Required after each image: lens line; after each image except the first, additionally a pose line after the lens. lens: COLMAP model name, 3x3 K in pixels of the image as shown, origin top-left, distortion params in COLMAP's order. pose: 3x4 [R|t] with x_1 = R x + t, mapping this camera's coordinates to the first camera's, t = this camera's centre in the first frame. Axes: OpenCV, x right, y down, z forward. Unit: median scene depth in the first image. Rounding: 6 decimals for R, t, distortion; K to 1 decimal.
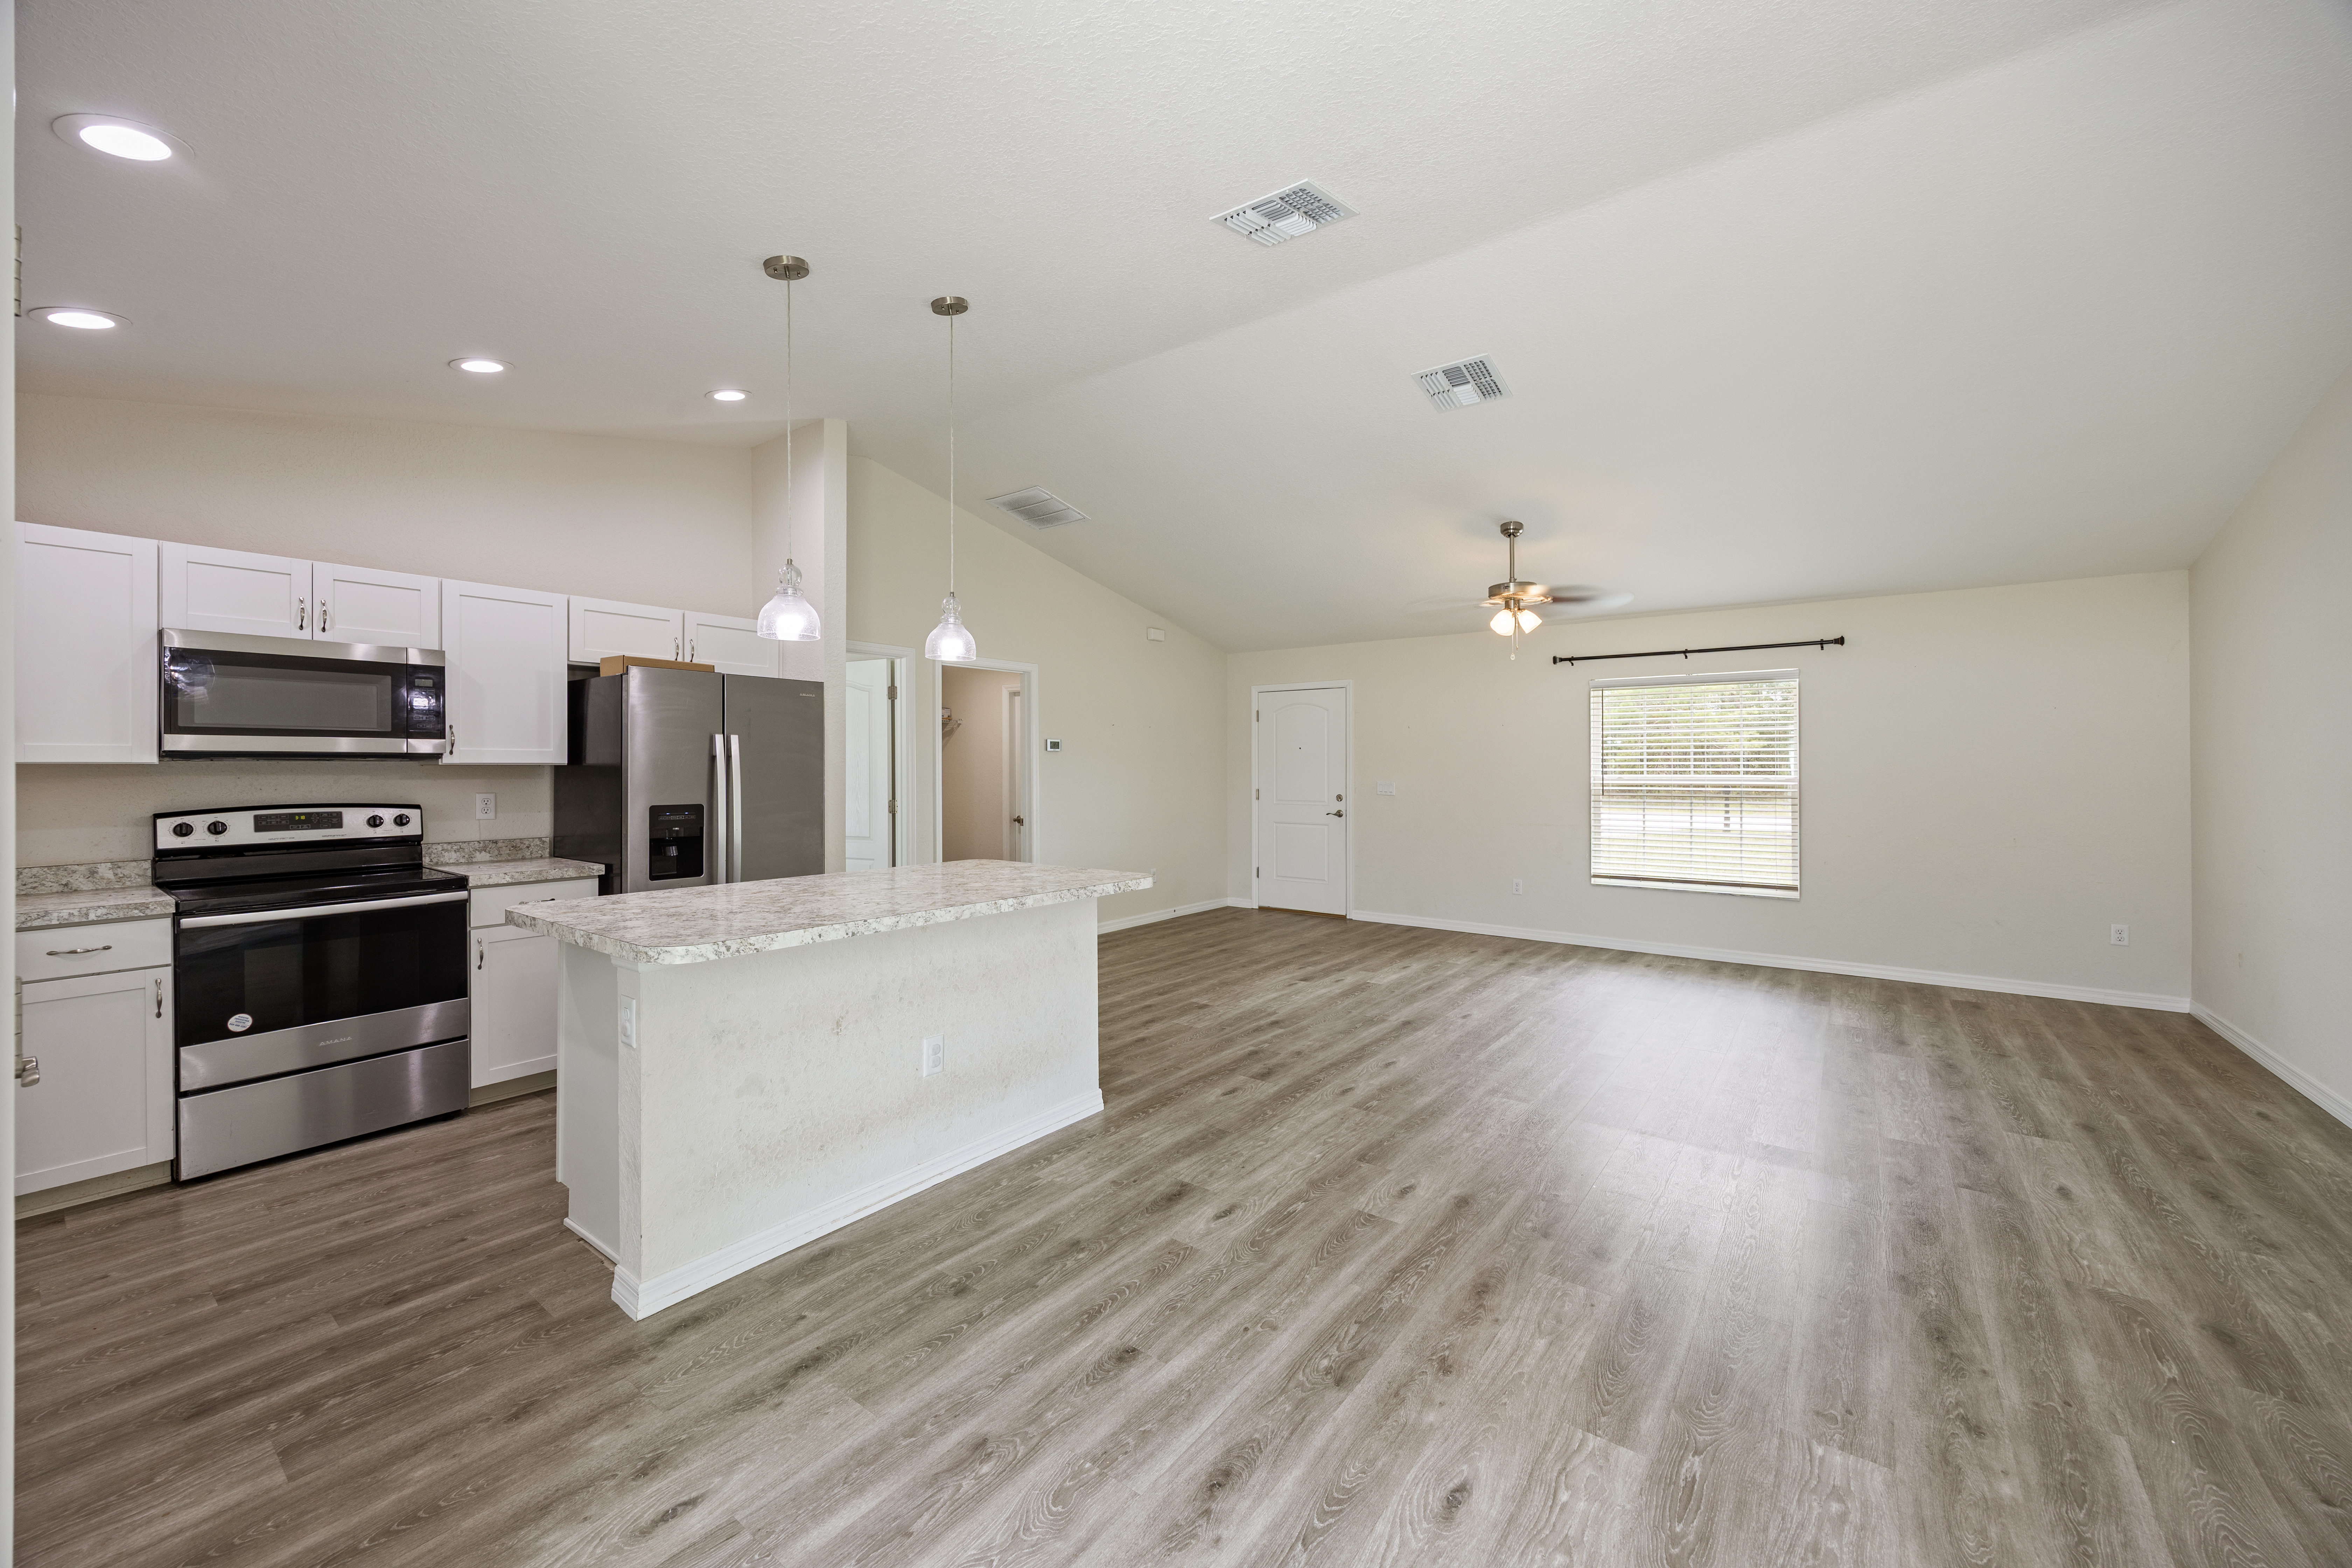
lens RADIAL K [[910.1, 0, 1171.9], [0, 910.1, 765.2], [0, 0, 1]] dist [0.000134, -0.000191]
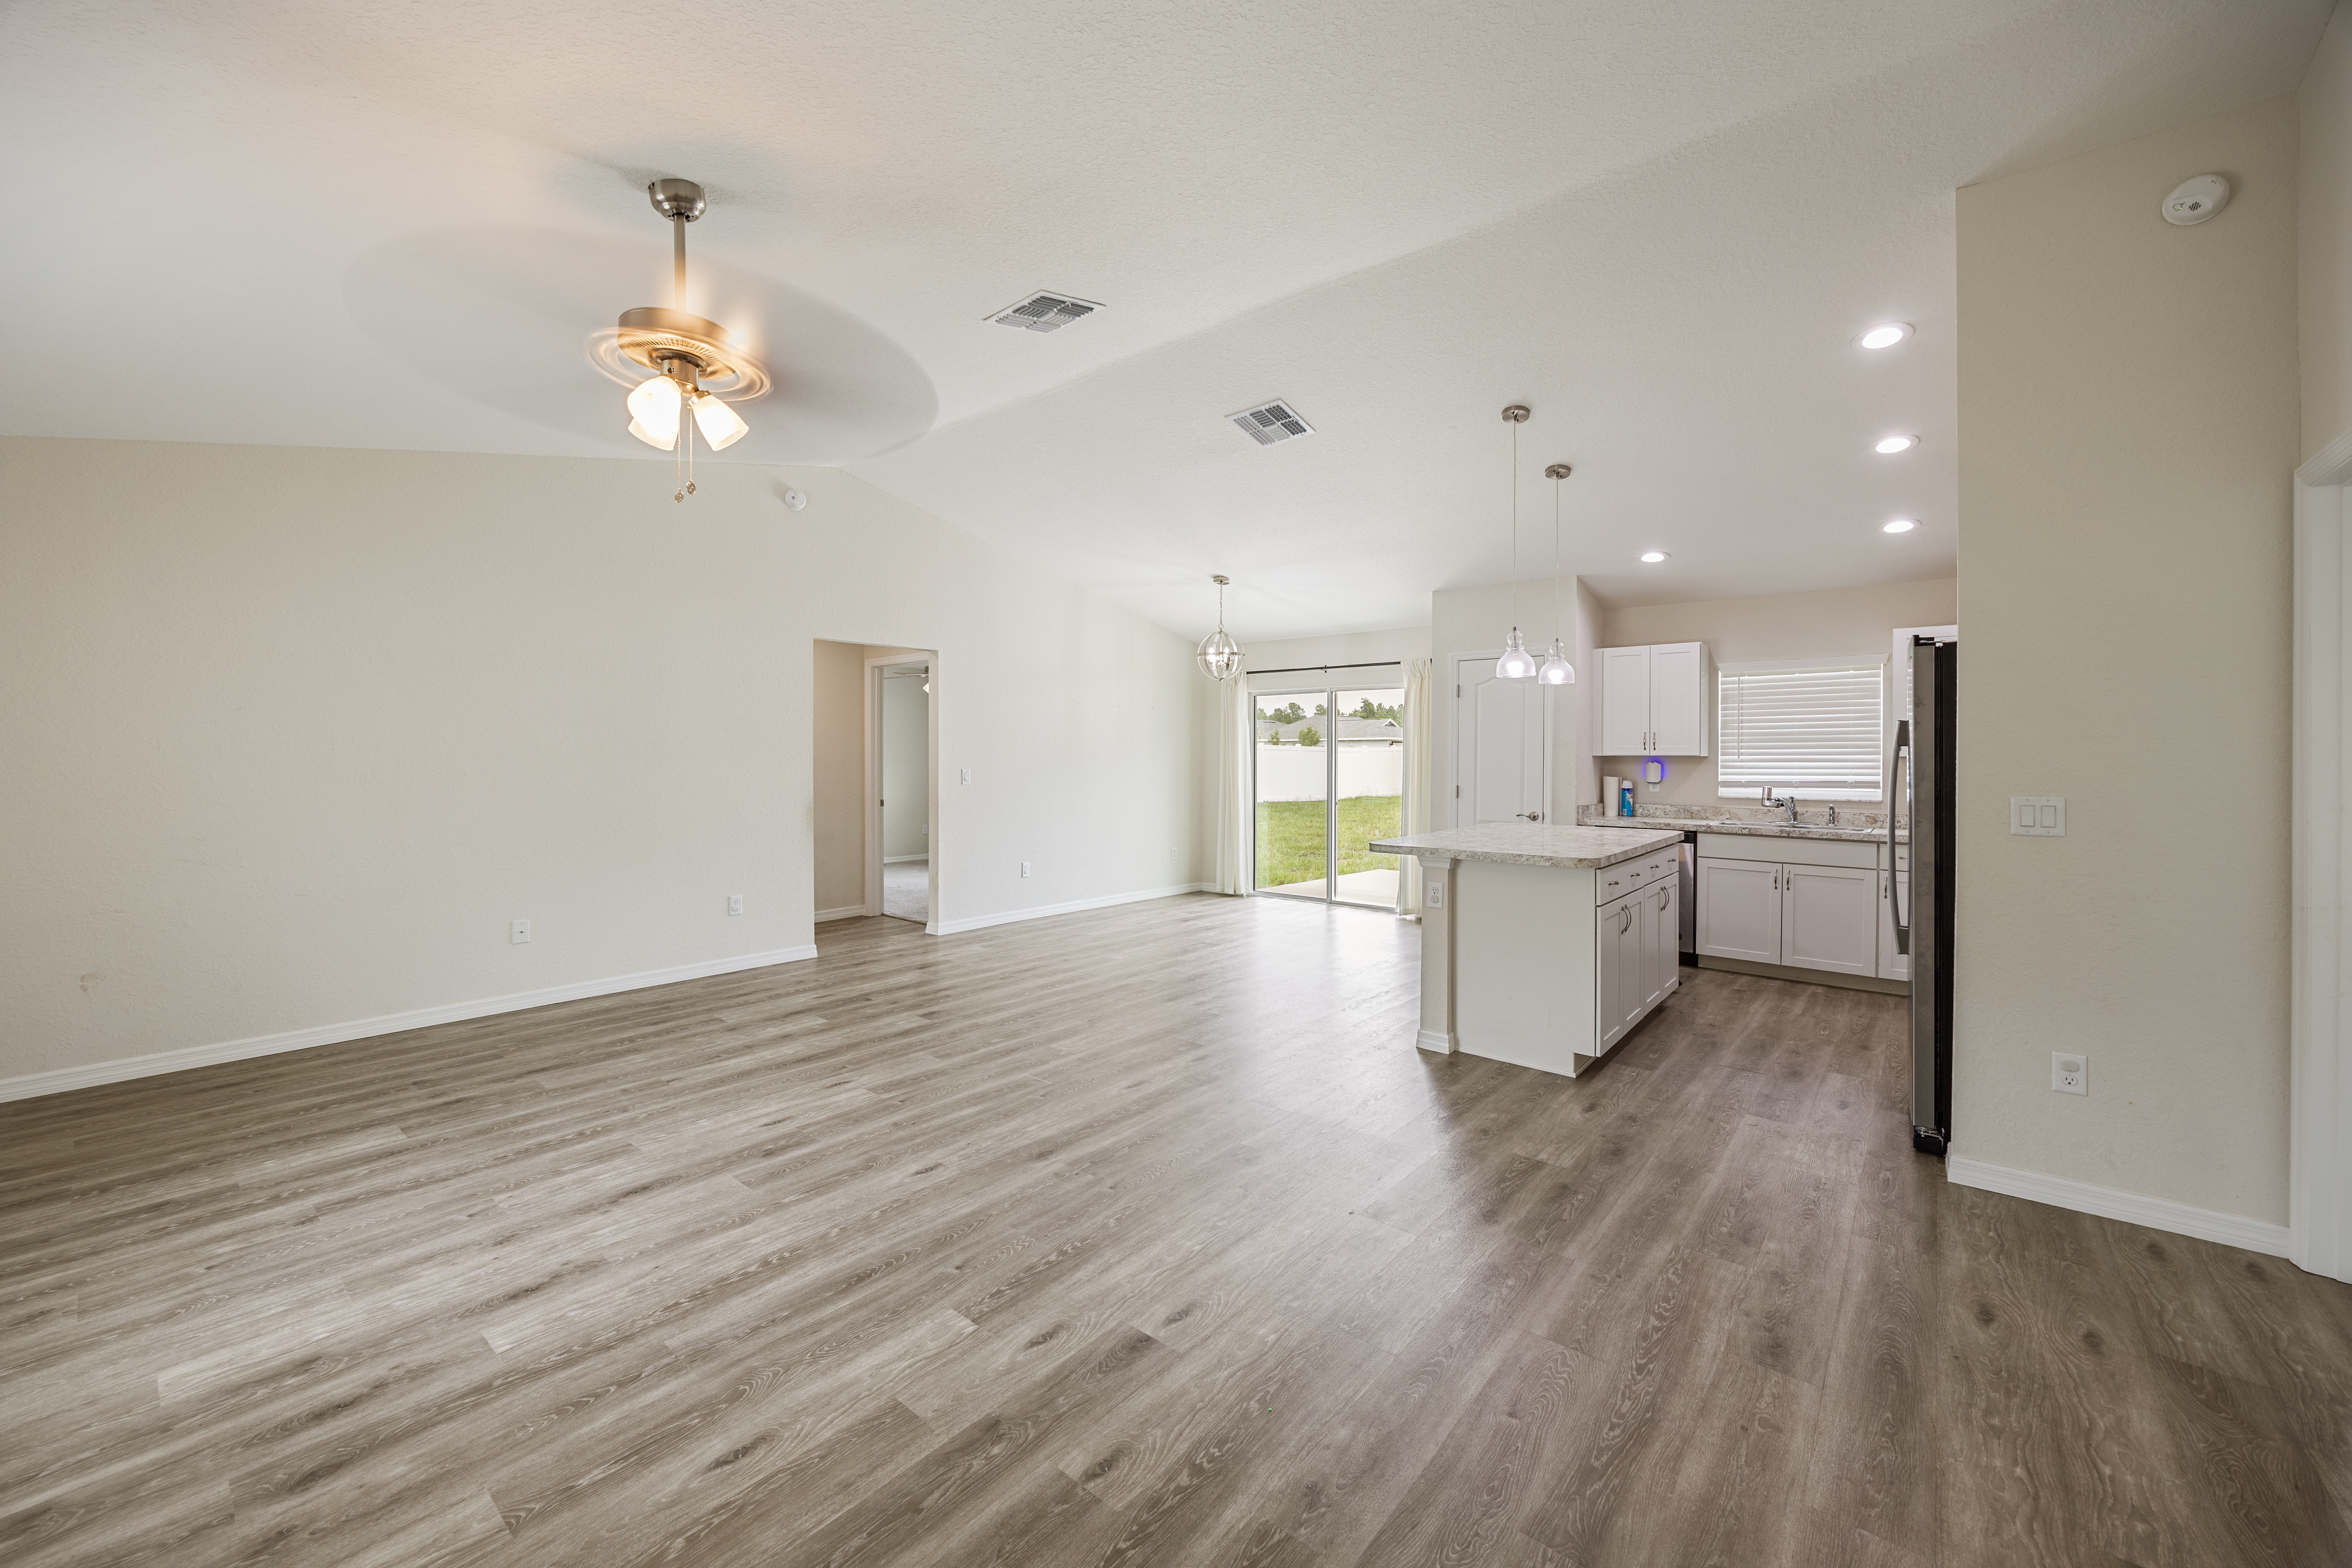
lens RADIAL K [[910.1, 0, 1160.4], [0, 910.1, 772.3], [0, 0, 1]] dist [0.000134, -0.000191]
pose [[-0.998128, -0.005444, 0.060920, 0.160119], [-0.004669, 0.999906, 0.012856, 0.007692], [-0.060984, 0.012547, -0.998060, 1.884003]]
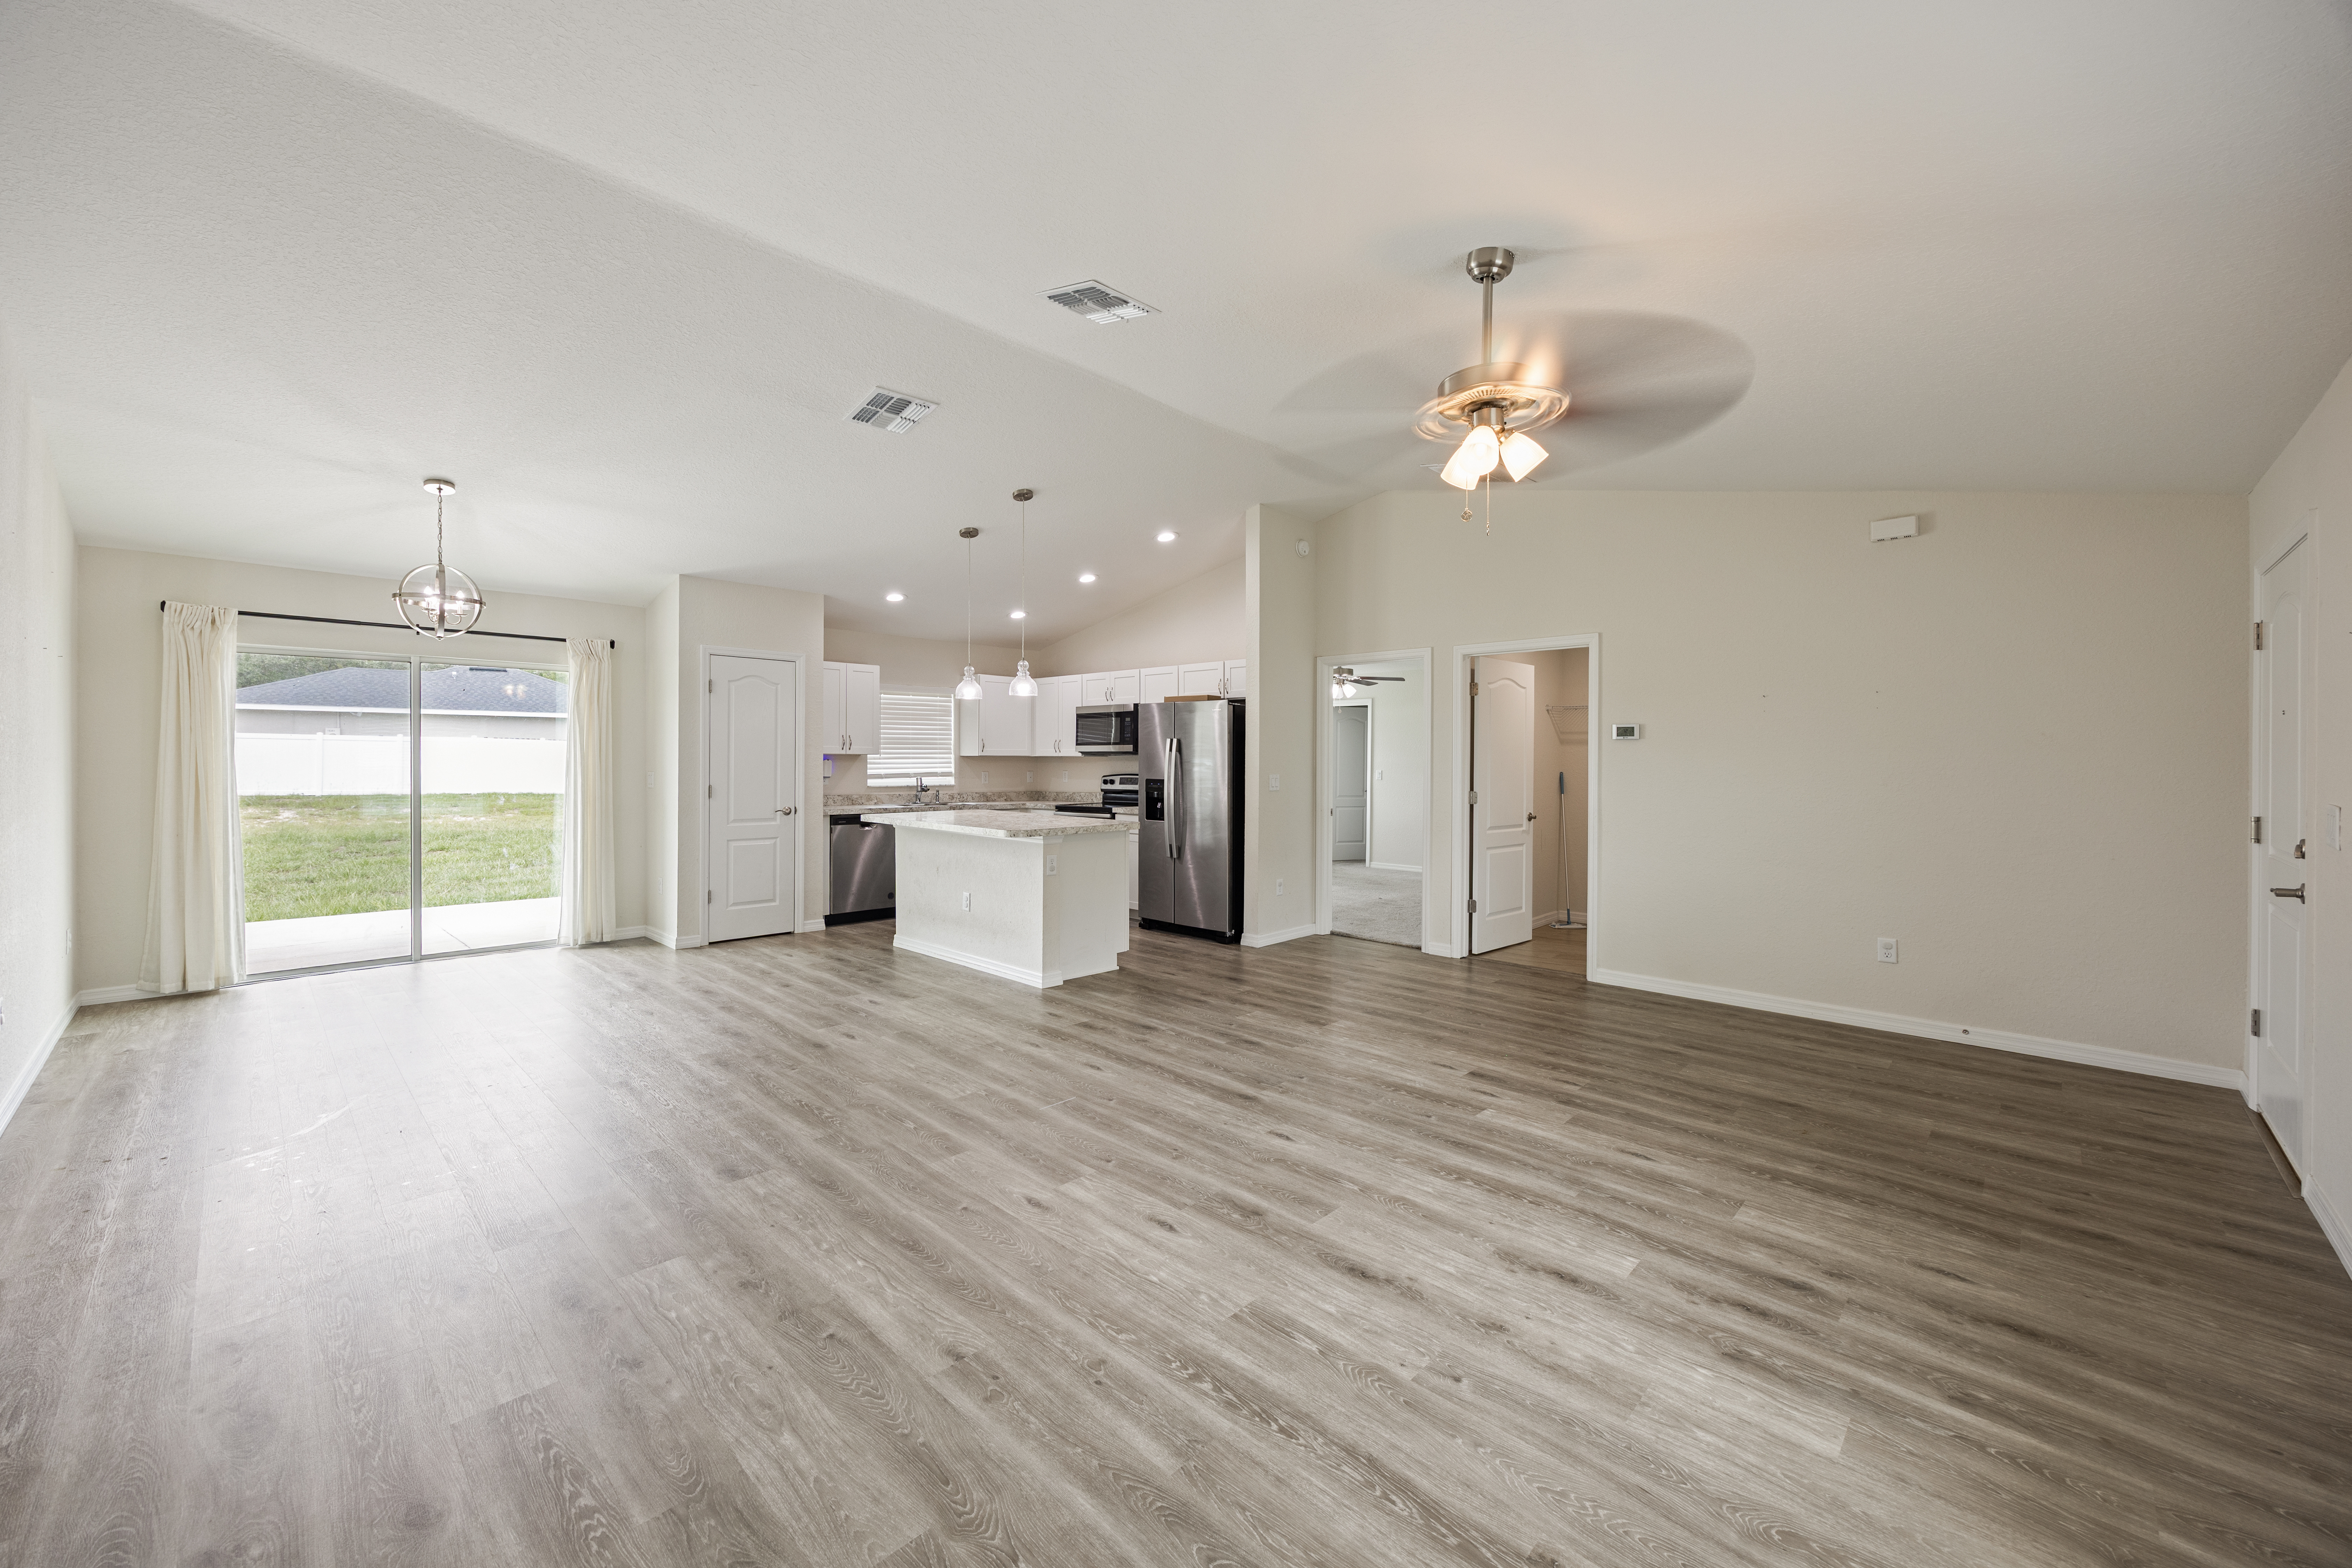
lens RADIAL K [[910.1, 0, 1156.8], [0, 910.1, 774.2], [0, 0, 1]] dist [0.000134, -0.000191]
pose [[-0.134300, 0.015068, -0.990826, 1.168539], [-0.002754, 0.999875, 0.015579, 0.005333], [0.990937, 0.004821, -0.134242, 1.186689]]
